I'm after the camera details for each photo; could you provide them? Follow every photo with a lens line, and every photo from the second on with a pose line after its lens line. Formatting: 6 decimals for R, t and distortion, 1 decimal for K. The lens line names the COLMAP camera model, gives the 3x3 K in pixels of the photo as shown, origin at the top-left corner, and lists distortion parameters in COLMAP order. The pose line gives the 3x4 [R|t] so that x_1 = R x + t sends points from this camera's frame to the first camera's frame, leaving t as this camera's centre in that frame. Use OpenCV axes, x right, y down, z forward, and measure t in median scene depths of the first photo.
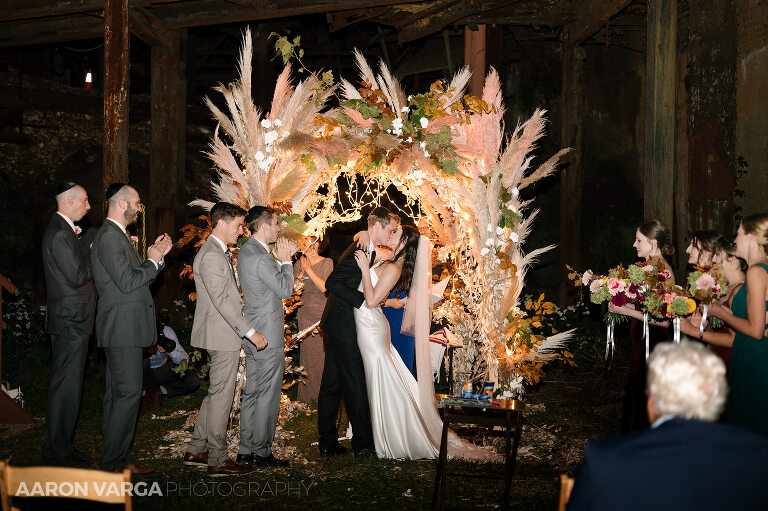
lens RADIAL K [[1152.1, 0, 368.0], [0, 1152.1, 255.3], [0, 0, 1]] dist [0.015614, -0.035404]
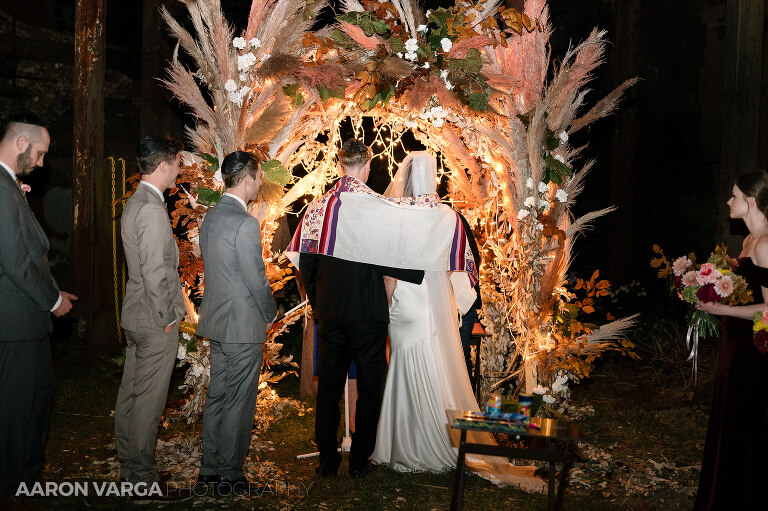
lens RADIAL K [[1152.1, 0, 368.0], [0, 1152.1, 255.3], [0, 0, 1]] dist [0.015614, -0.035404]
pose [[0.999366, 0.015166, -0.032210, 0.023355], [-0.014452, 0.999648, 0.022262, 0.008507], [0.032536, -0.021783, 0.999233, 0.226993]]
